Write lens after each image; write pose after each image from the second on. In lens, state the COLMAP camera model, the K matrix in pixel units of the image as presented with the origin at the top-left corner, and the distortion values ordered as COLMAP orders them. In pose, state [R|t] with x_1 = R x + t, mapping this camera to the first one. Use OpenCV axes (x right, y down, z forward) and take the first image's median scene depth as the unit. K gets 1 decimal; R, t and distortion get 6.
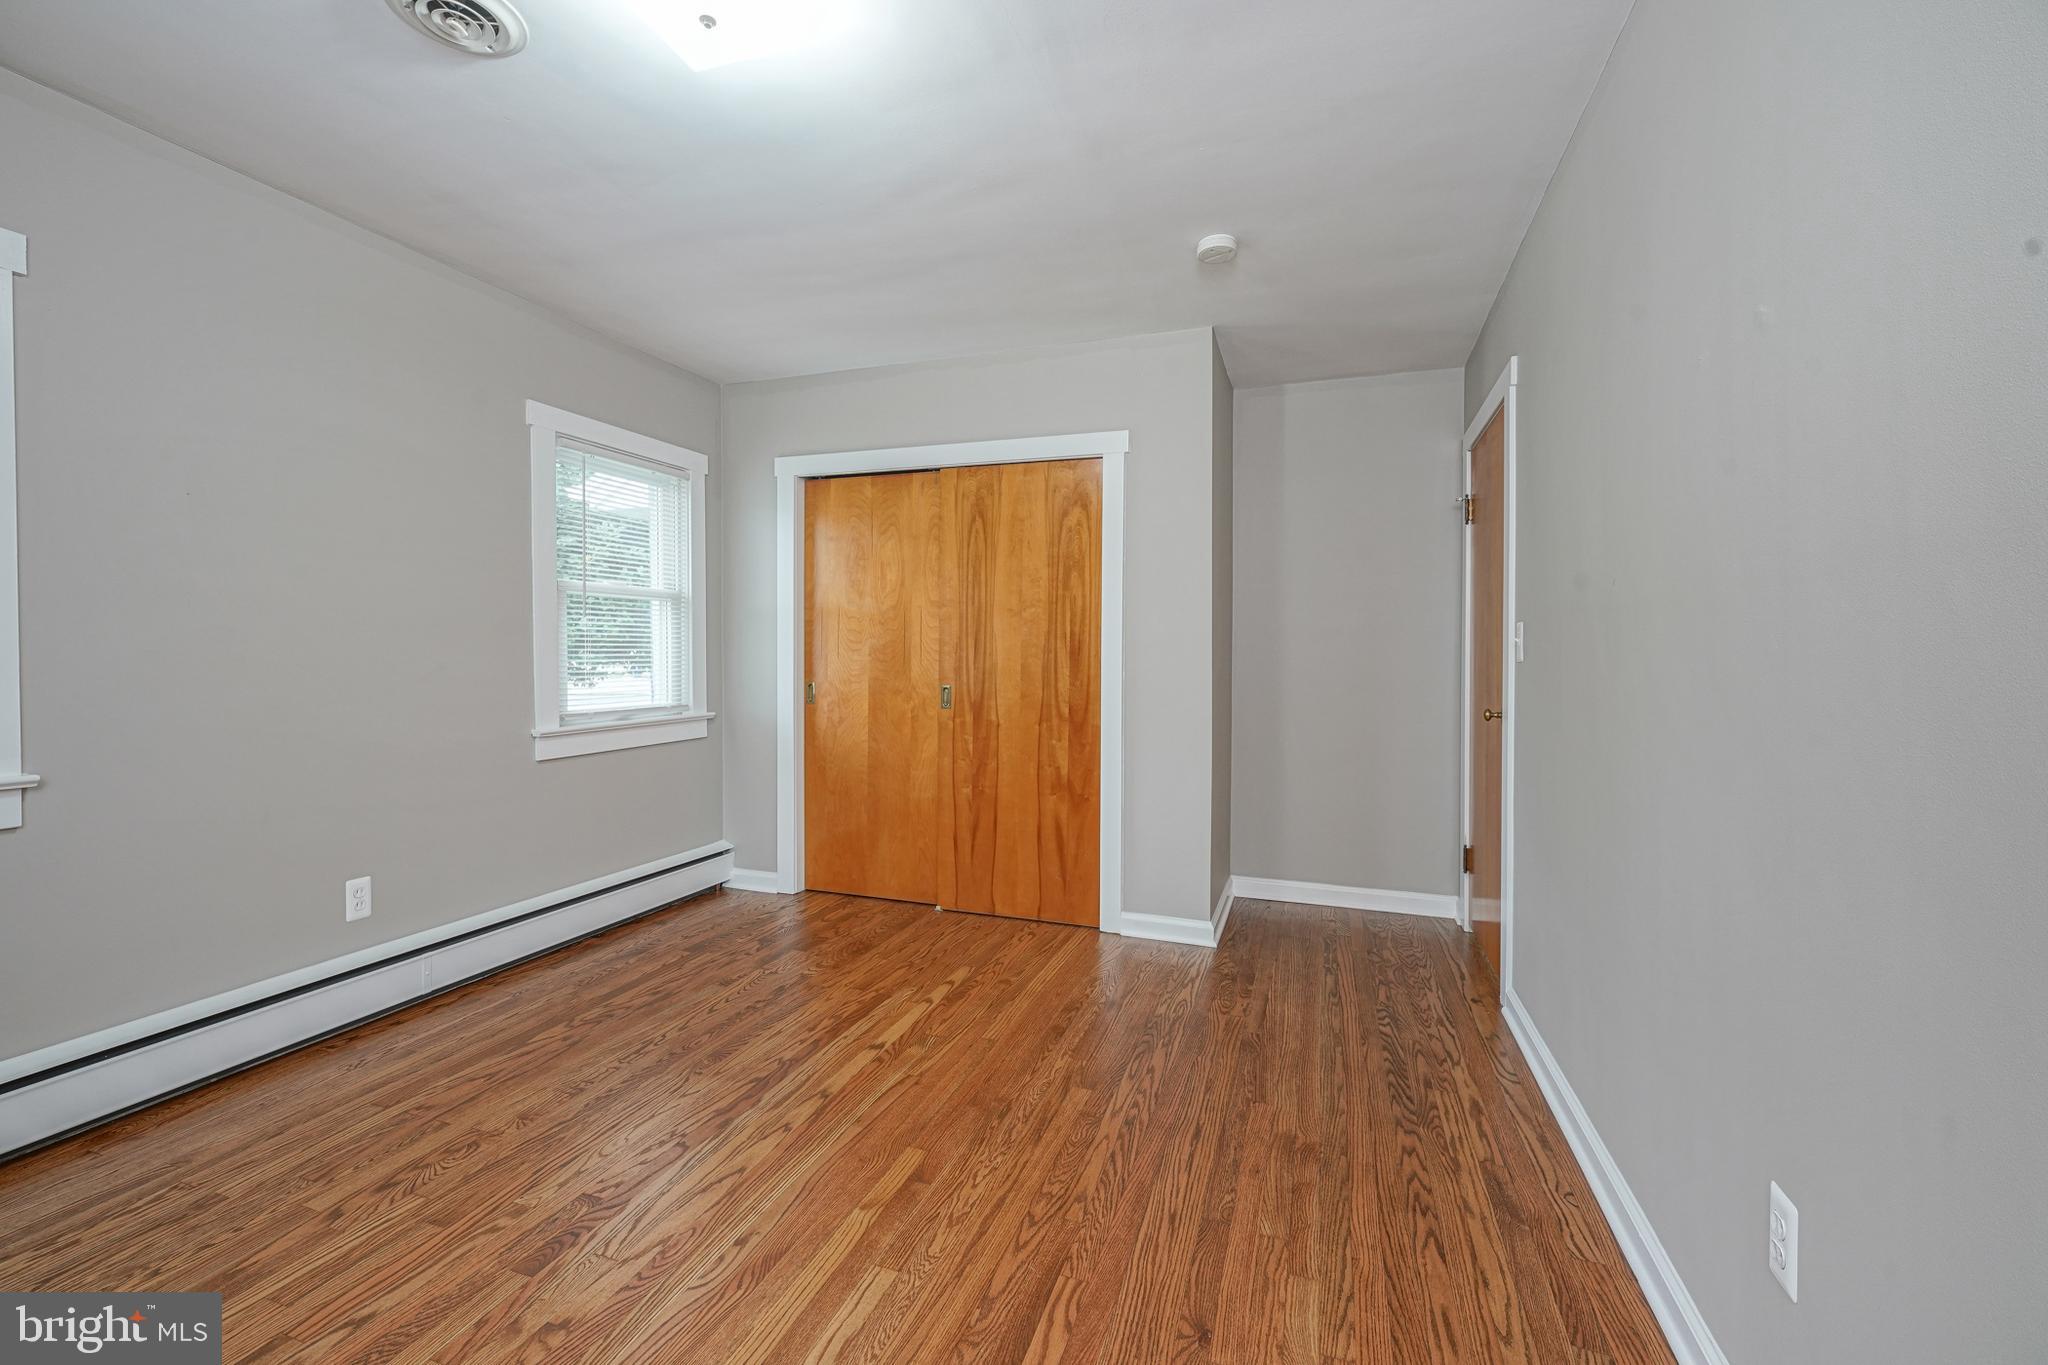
lens RADIAL K [[824.7, 0, 1054.8], [0, 824.7, 666.4], [0, 0, 1]] dist [-0.001745, 0.000543]
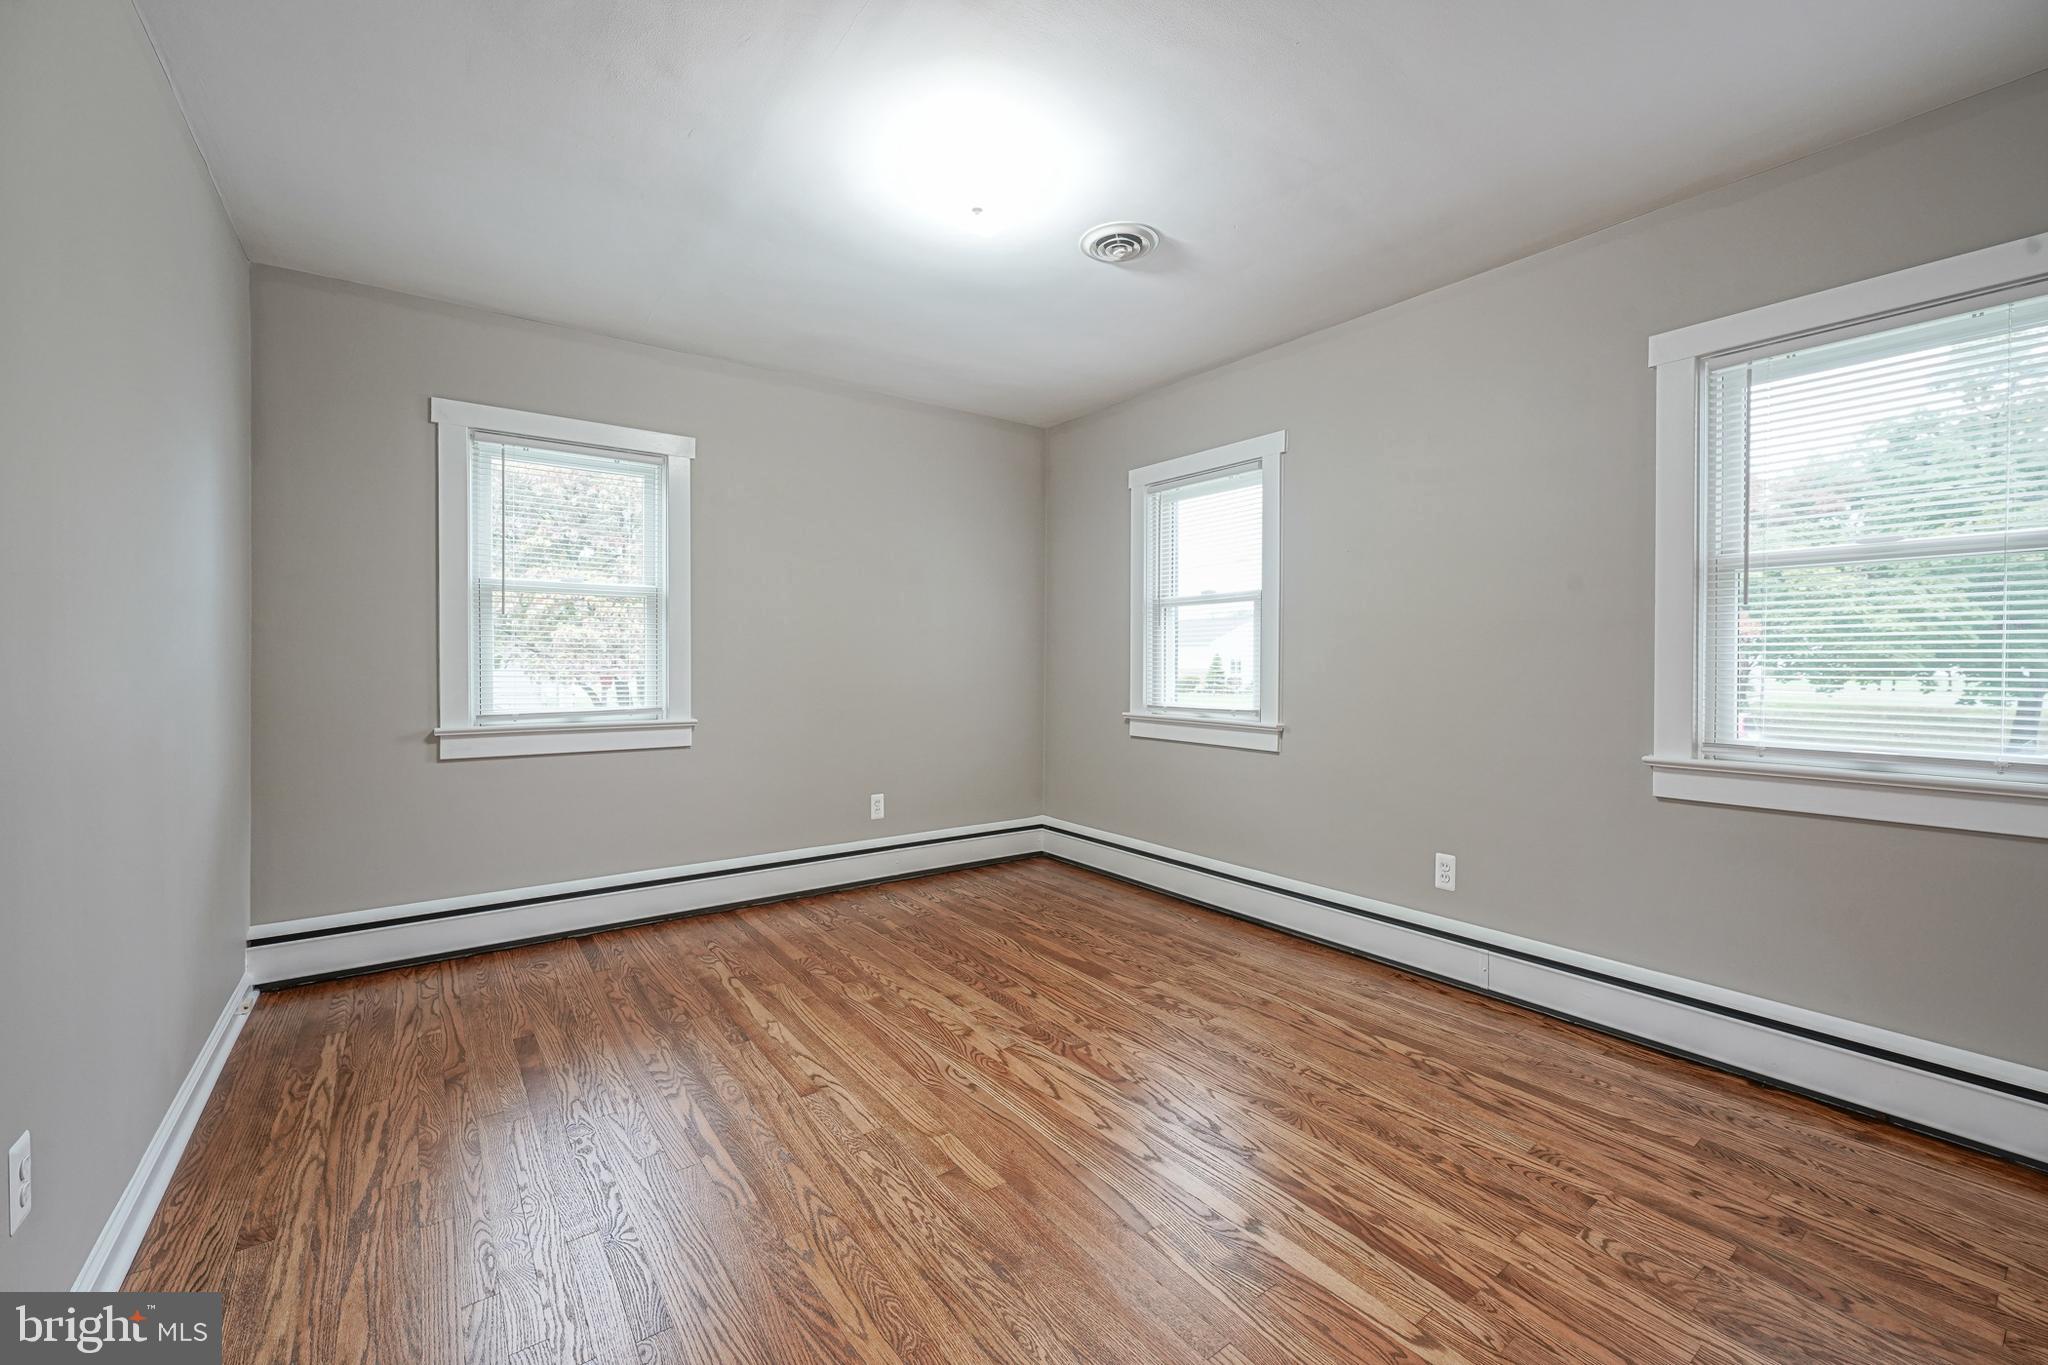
lens RADIAL K [[824.7, 0, 1020.5], [0, 824.7, 673.5], [0, 0, 1]] dist [-0.001745, 0.000543]
pose [[-0.585851, 0.006538, -0.810393, 0.408247], [-0.015725, 0.999687, 0.019433, -0.008269], [0.810266, 0.024128, -0.585565, 1.117065]]
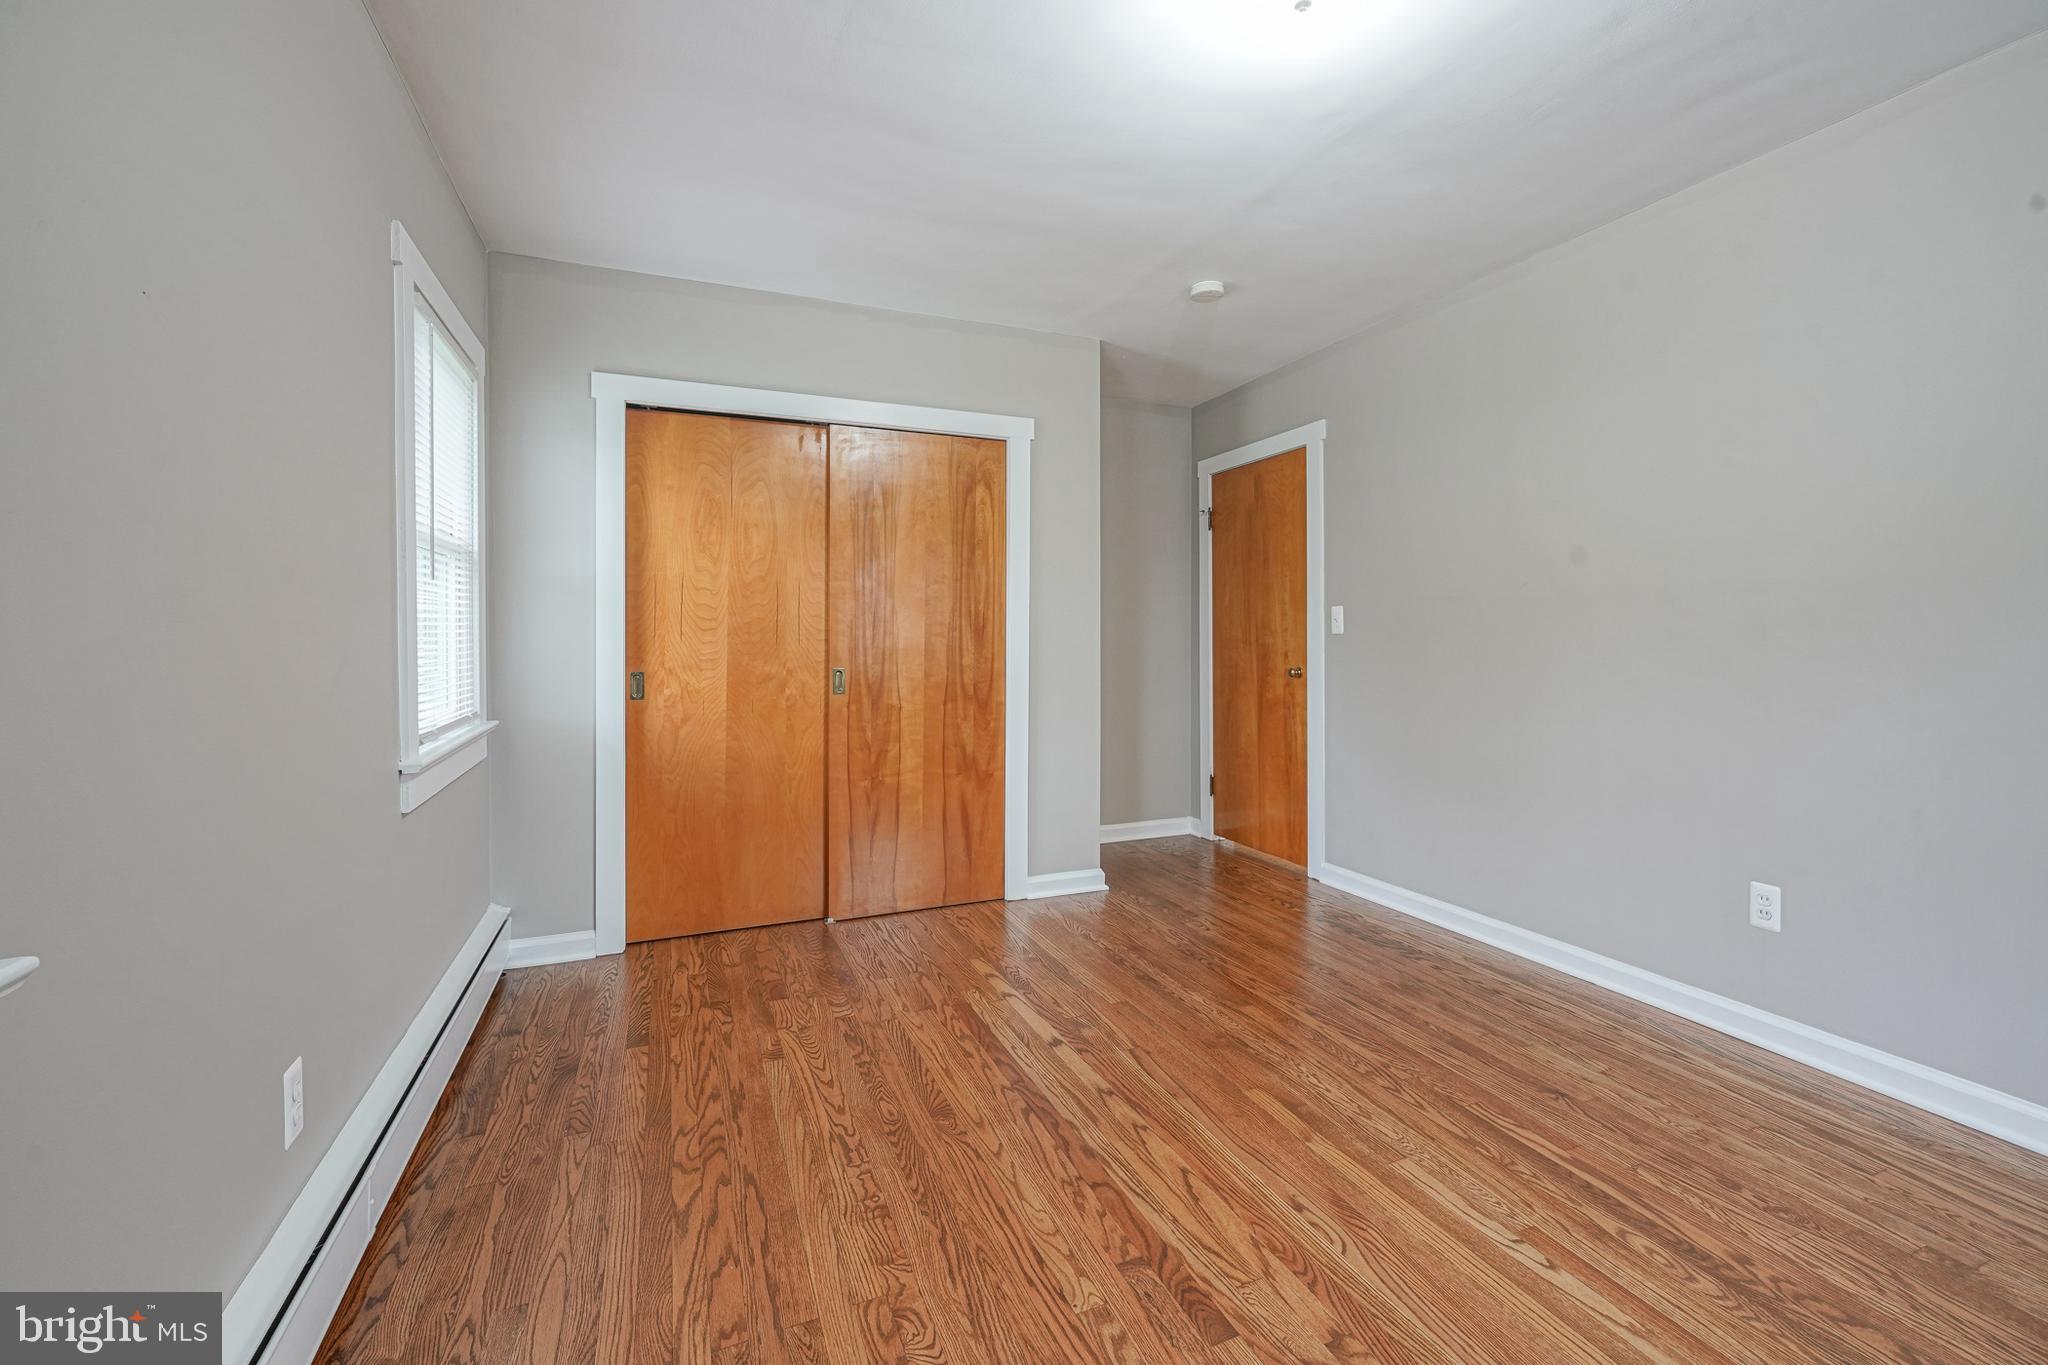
lens RADIAL K [[824.7, 0, 1026.6], [0, 824.7, 643.1], [0, 0, 1]] dist [-0.001745, 0.000543]
pose [[0.752863, -0.017401, 0.657947, -0.782267], [0.017661, 0.999825, 0.006235, -0.008672], [-0.657940, 0.006926, 0.753038, 0.269915]]
